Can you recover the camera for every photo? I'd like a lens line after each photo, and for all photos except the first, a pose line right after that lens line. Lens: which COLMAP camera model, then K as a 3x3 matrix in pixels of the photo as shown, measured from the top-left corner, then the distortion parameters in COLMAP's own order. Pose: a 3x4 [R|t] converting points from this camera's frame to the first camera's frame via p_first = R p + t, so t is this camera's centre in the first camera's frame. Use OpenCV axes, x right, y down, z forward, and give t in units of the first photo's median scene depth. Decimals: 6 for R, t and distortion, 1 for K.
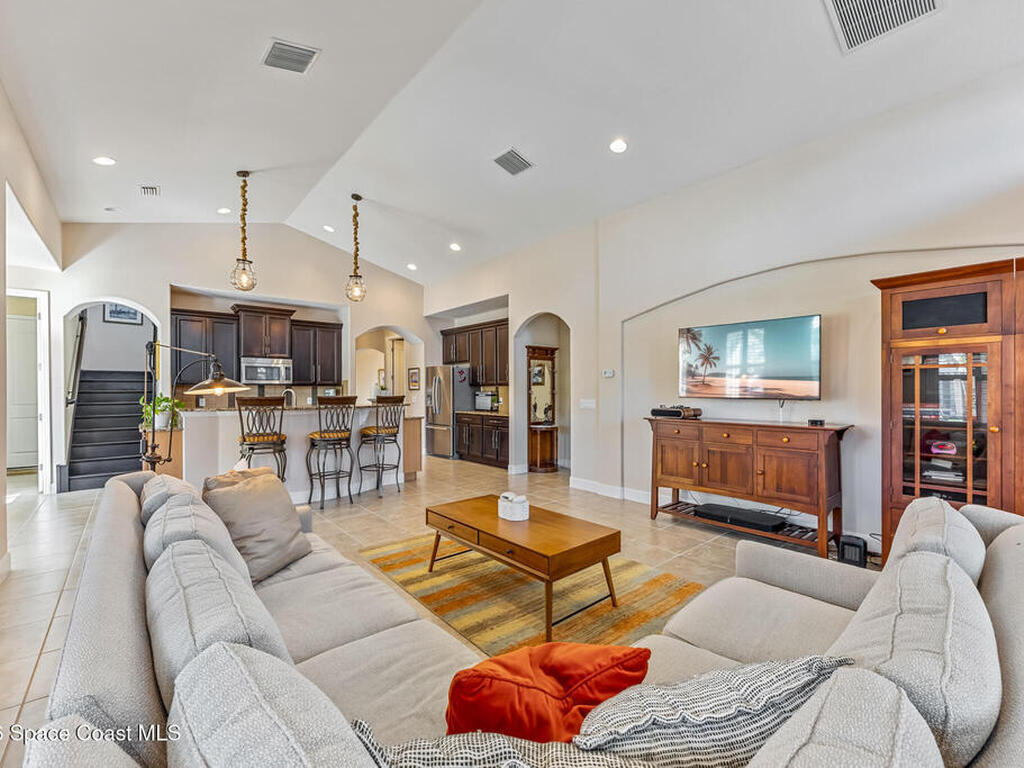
lens RADIAL K [[440.4, 0, 505.3], [0, 440.4, 383.9], [0, 0, 1]] dist [-0.004732, 0.000985]
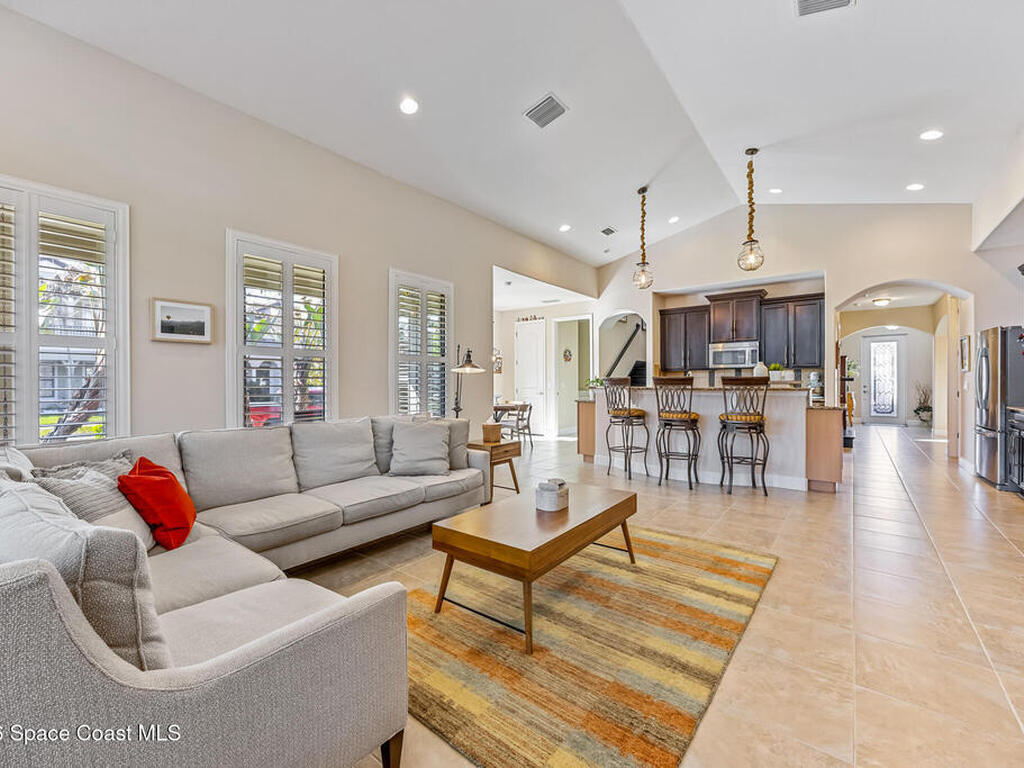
lens RADIAL K [[440.4, 0, 508.8], [0, 440.4, 390.0], [0, 0, 1]] dist [-0.004732, 0.000985]
pose [[0.203406, 0.014220, -0.978991, 0.415177], [0.015388, 0.999725, 0.017719, 0.030125], [0.978974, -0.018669, 0.203131, 0.319844]]
